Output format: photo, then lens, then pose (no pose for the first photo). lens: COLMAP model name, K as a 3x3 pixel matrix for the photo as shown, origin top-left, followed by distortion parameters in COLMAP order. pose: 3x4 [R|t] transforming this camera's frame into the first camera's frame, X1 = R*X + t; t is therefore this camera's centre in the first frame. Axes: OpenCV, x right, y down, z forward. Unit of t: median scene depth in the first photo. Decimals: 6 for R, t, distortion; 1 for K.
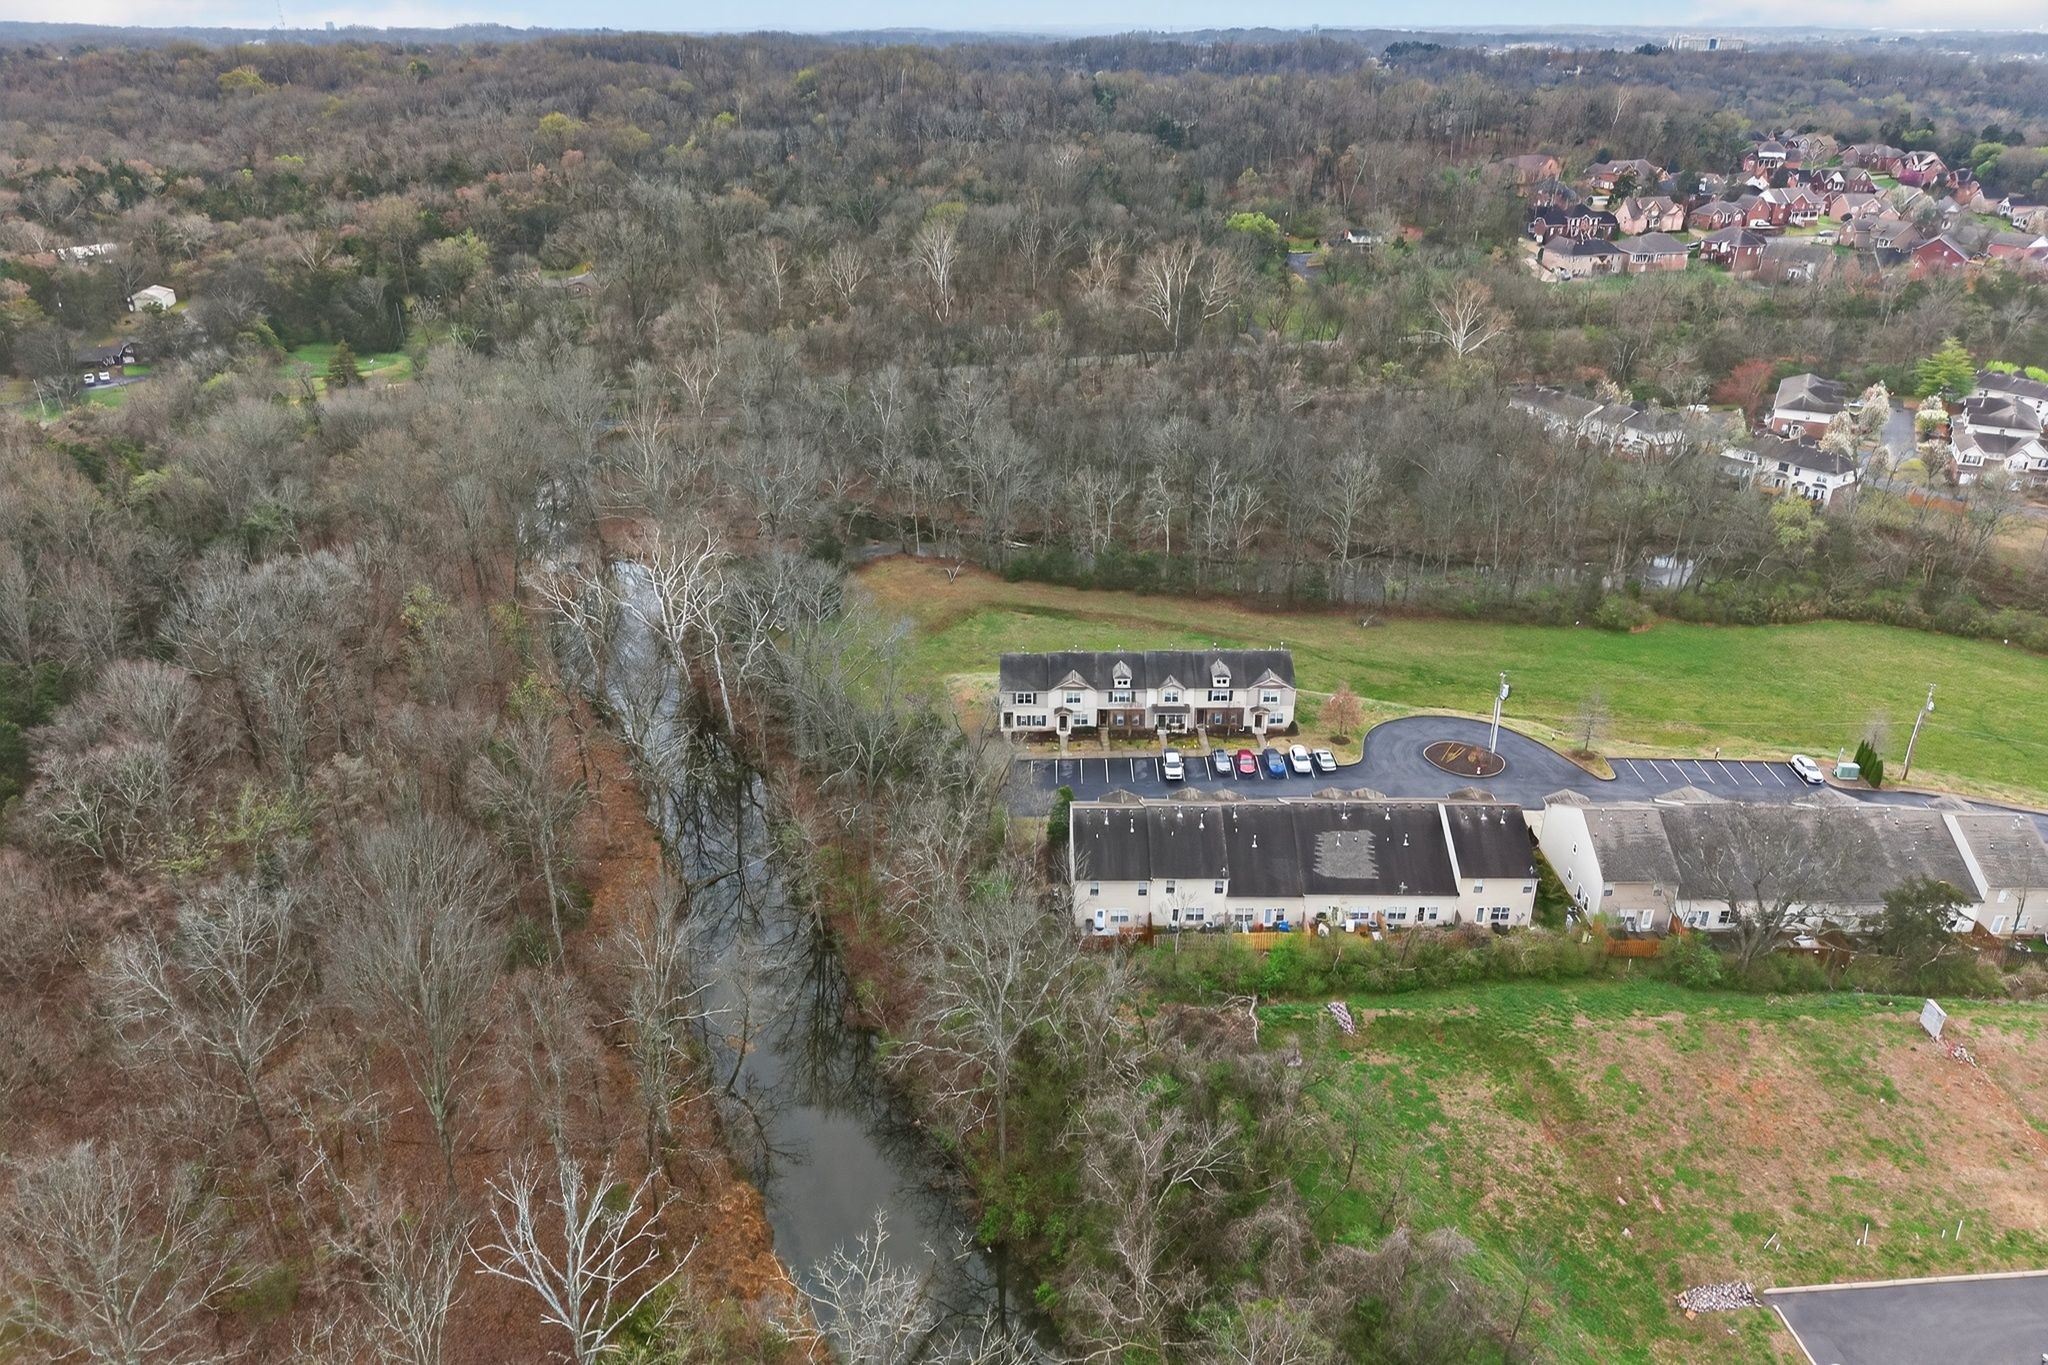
lens RADIAL K [[1453.8, 0, 995.6], [0, 1453.8, 682.9], [0, 0, 1]] dist [-0.000465, 0.002075]
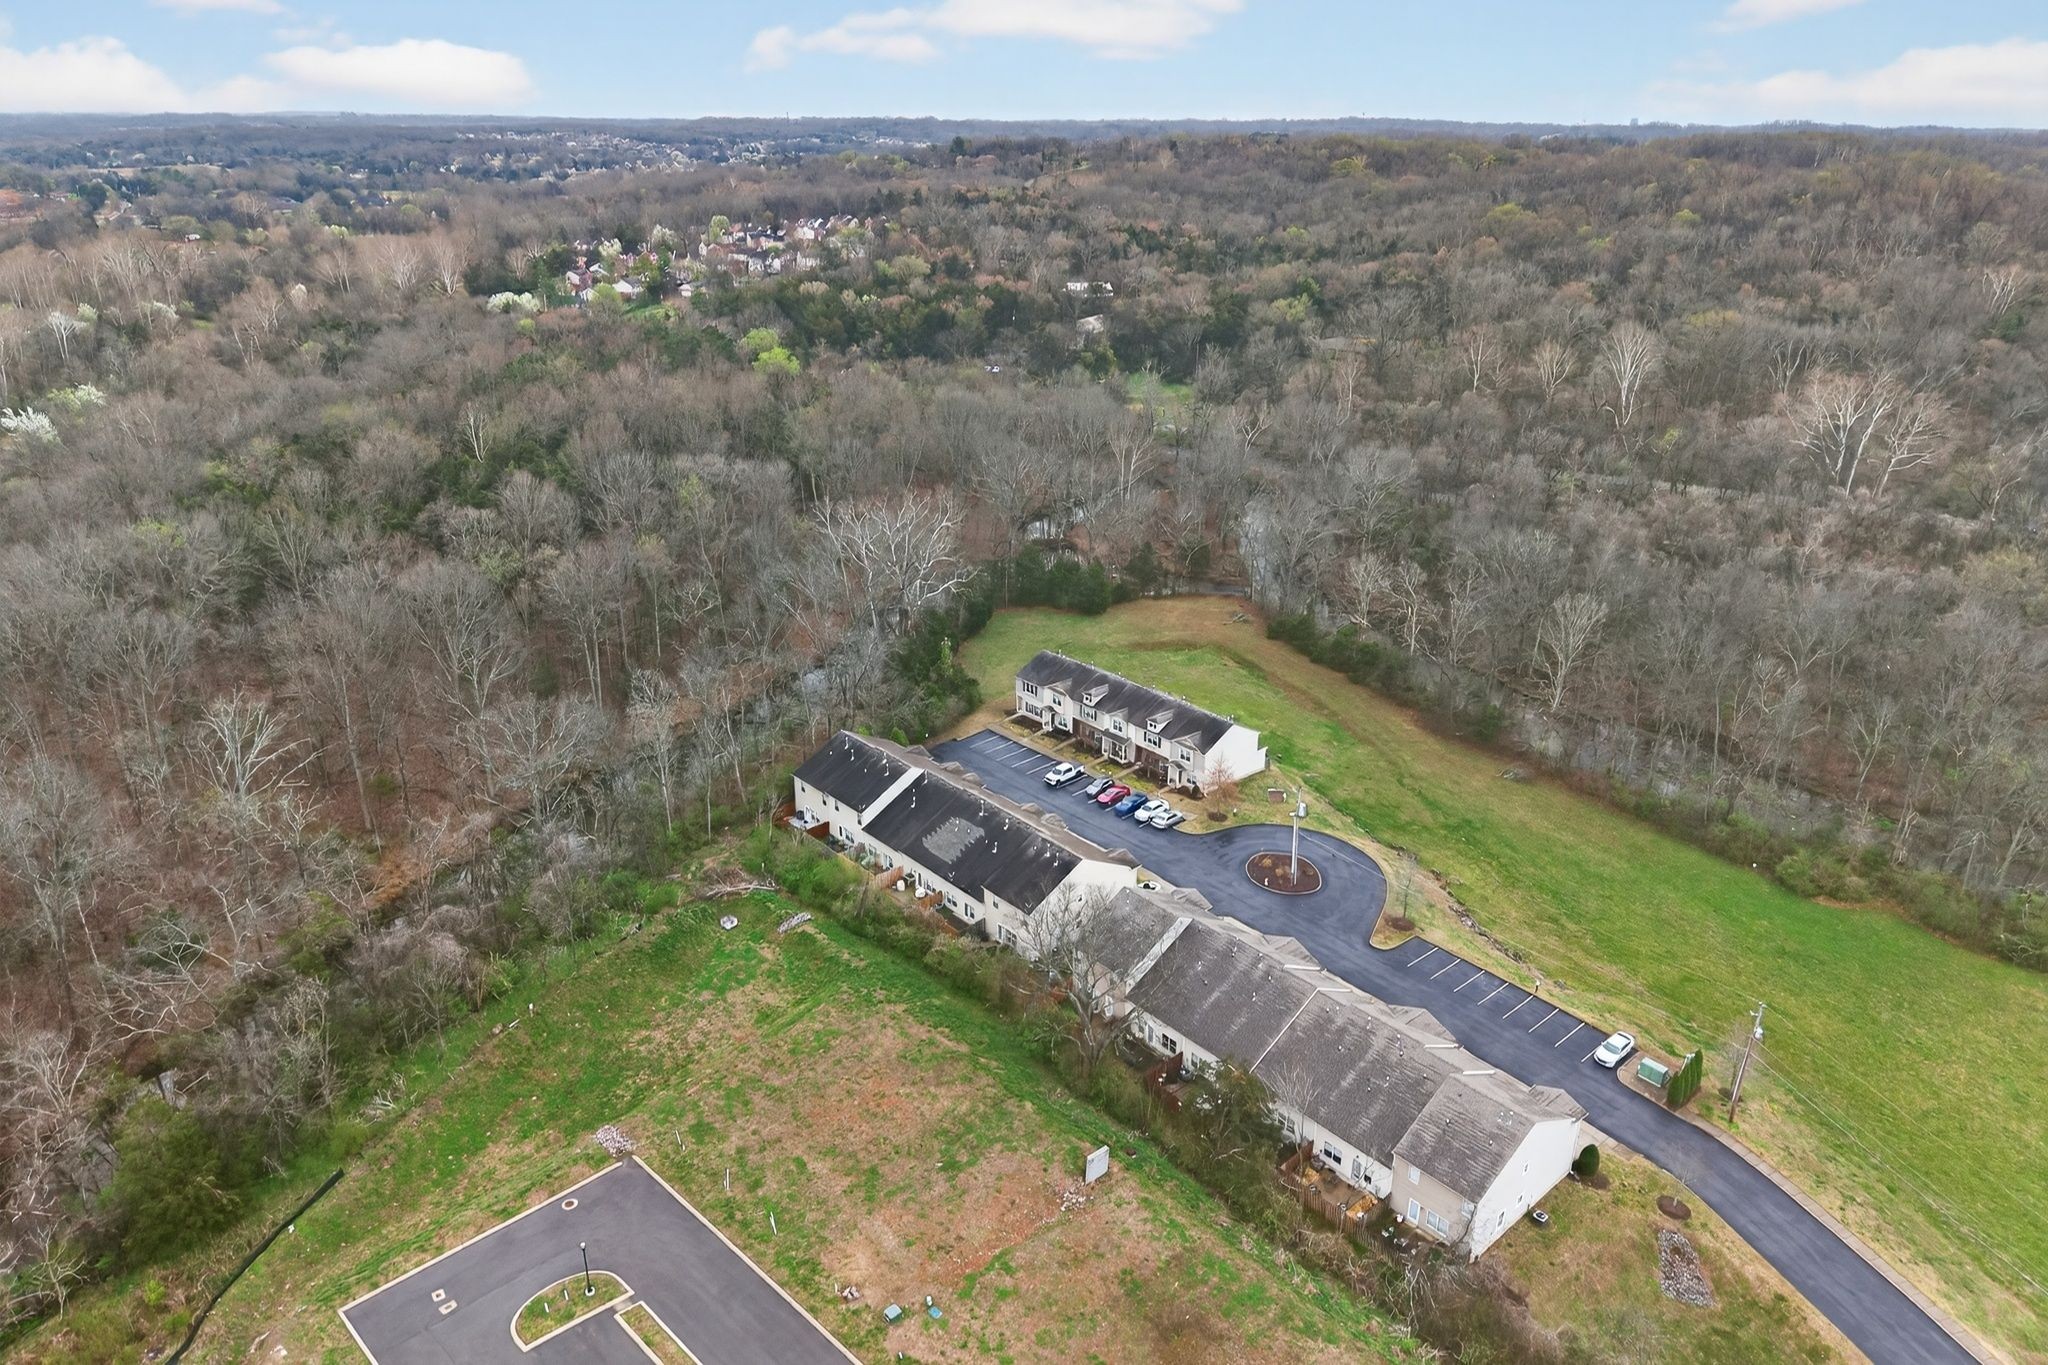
lens RADIAL K [[1453.8, 0, 995.6], [0, 1453.8, 682.9], [0, 0, 1]] dist [-0.000465, 0.002075]
pose [[0.642412, 0.286387, -0.710837, 0.836670], [-0.330804, 0.940313, 0.079878, -0.078086], [0.691285, 0.183833, 0.698806, 0.177408]]
